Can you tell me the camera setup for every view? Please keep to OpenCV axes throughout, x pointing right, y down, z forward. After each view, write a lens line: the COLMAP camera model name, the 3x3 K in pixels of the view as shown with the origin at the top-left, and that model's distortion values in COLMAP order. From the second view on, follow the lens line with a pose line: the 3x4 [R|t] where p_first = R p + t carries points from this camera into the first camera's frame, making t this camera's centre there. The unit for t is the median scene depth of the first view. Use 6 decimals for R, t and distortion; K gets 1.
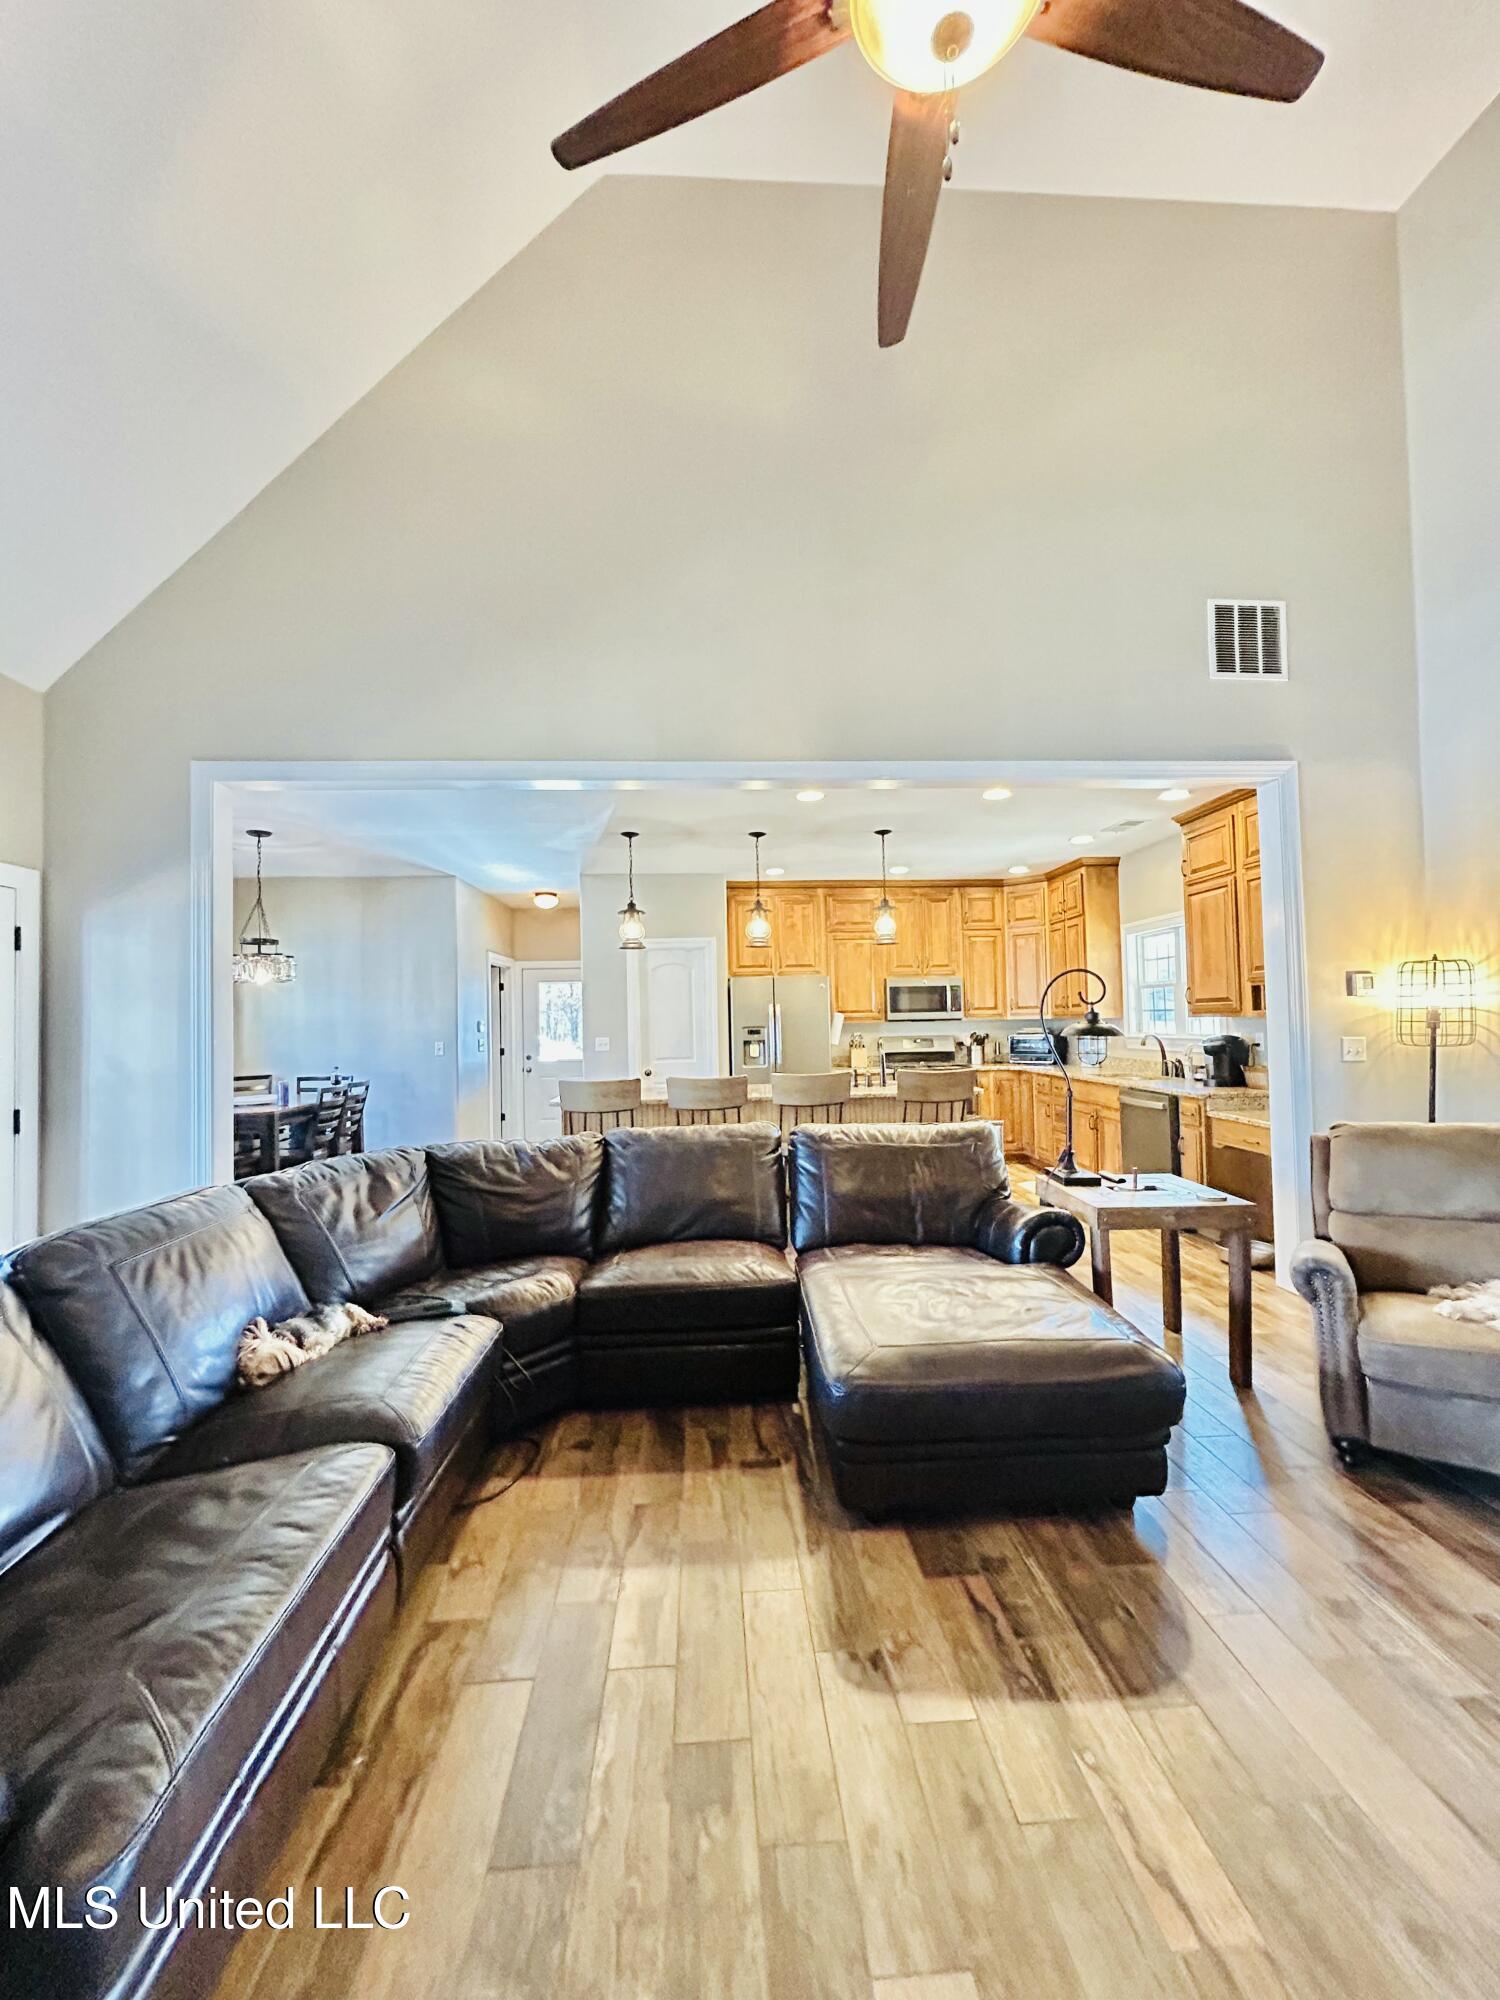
lens RADIAL K [[810.6, 0, 754.2], [0, 810.6, 1001.6], [0, 0, 1]] dist [-0.004019, 0.000749]
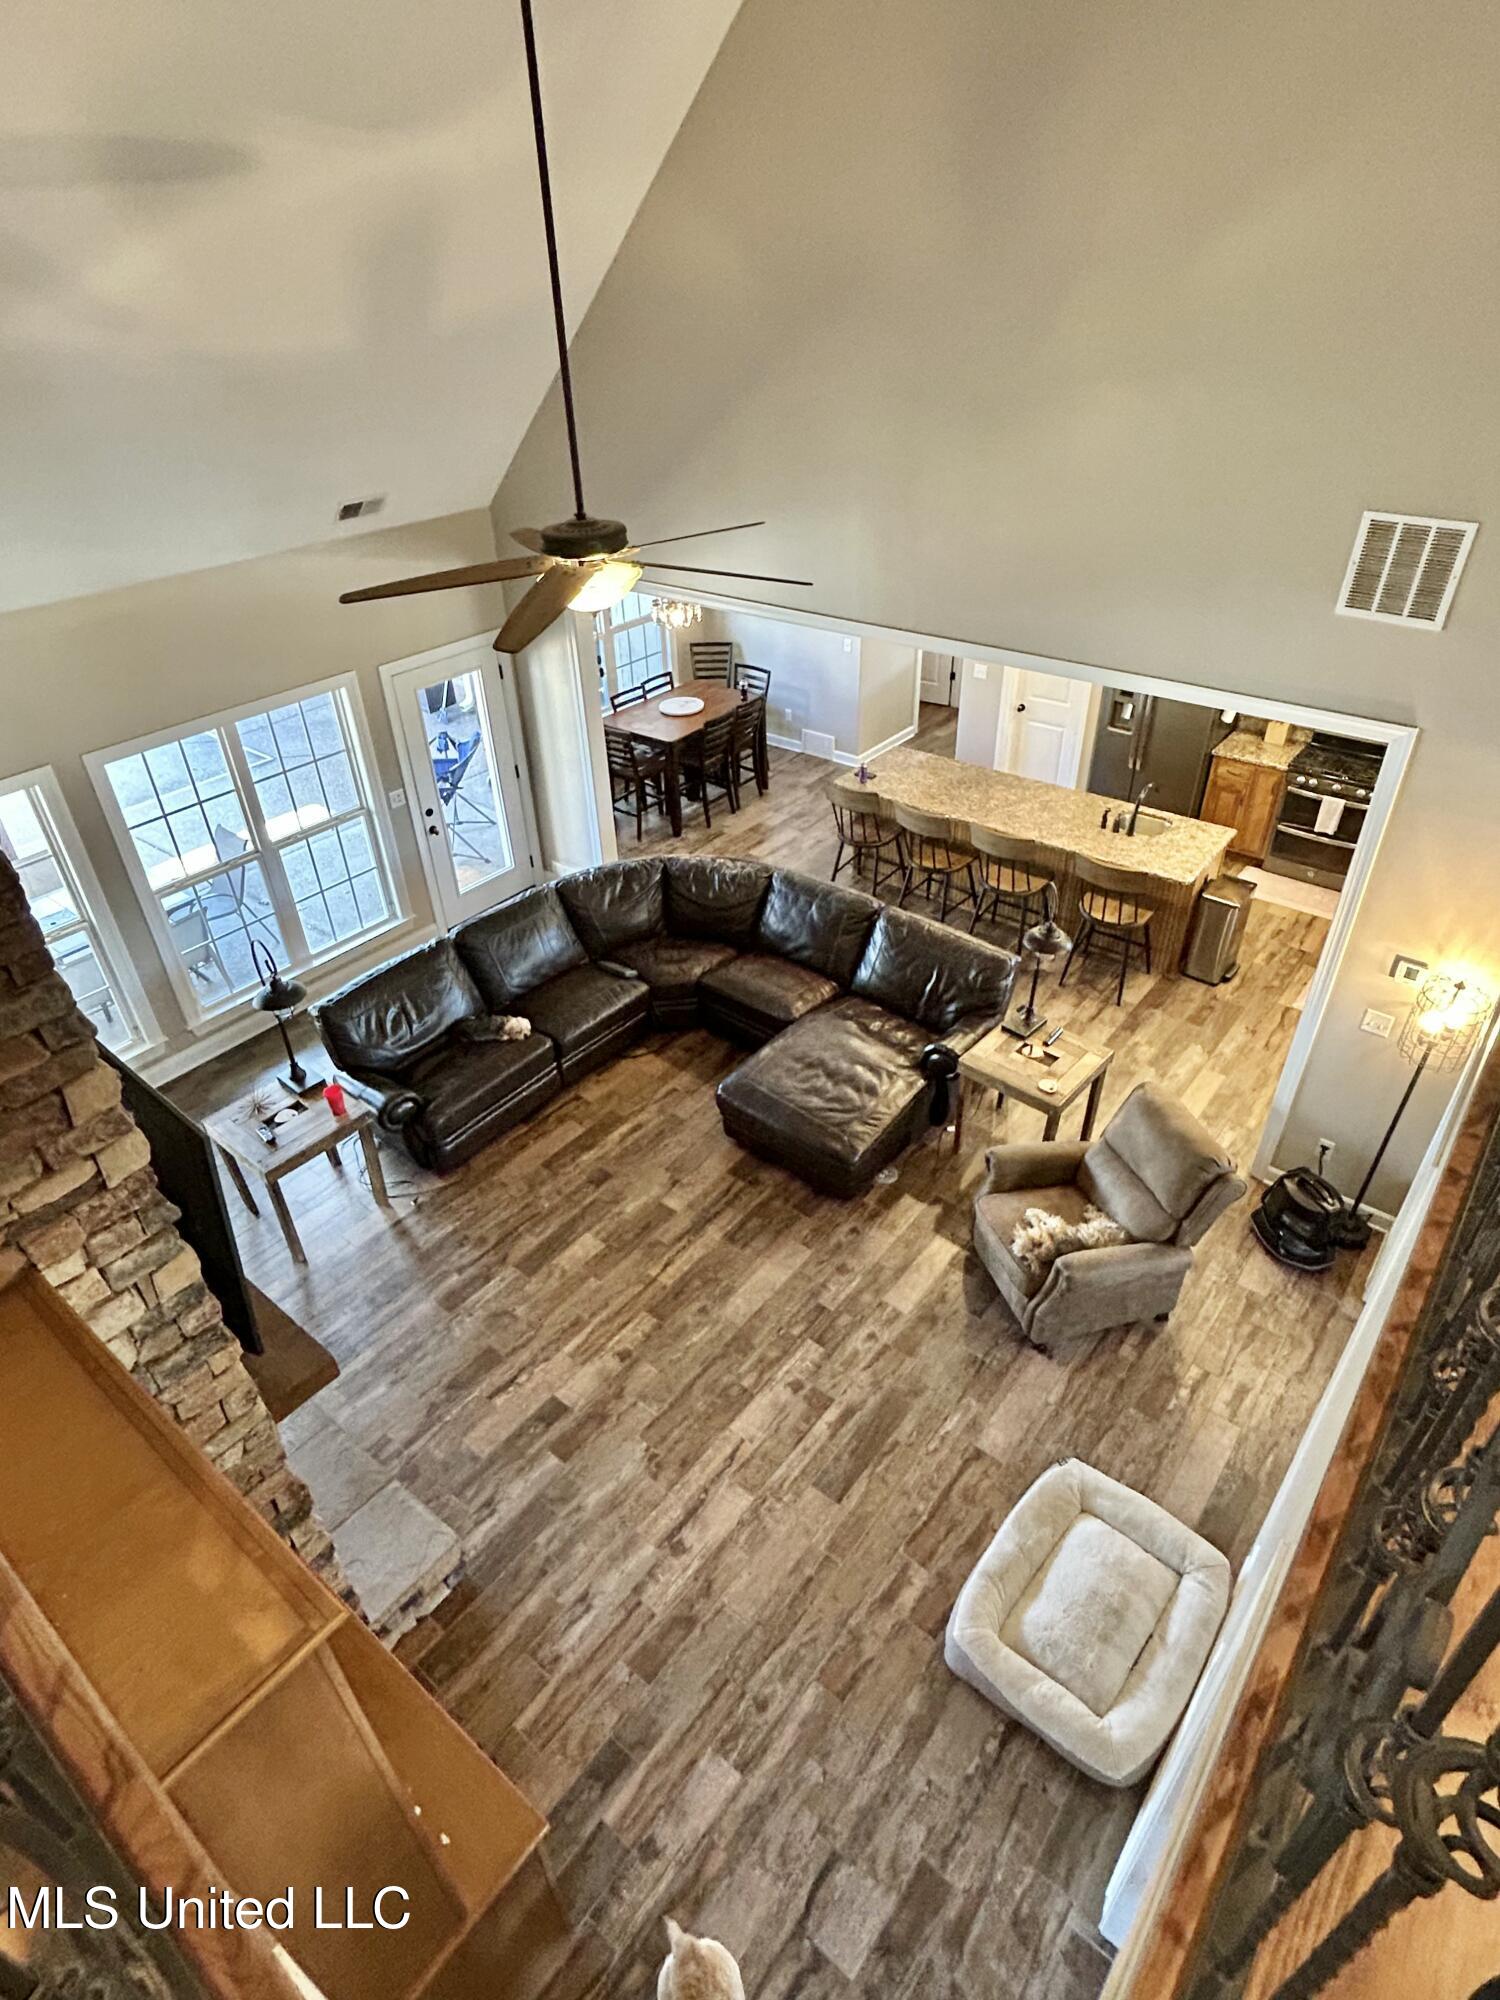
lens RADIAL K [[1069.4, 0, 754.5], [0, 1069.4, 998.1], [0, 0, 1]] dist [-0.001415, -0.000177]
pose [[0.738131, 0.385933, -0.553370, 0.888137], [0.021632, 0.806264, 0.591160, -0.747286], [0.674310, -0.448324, 0.586780, -0.256929]]
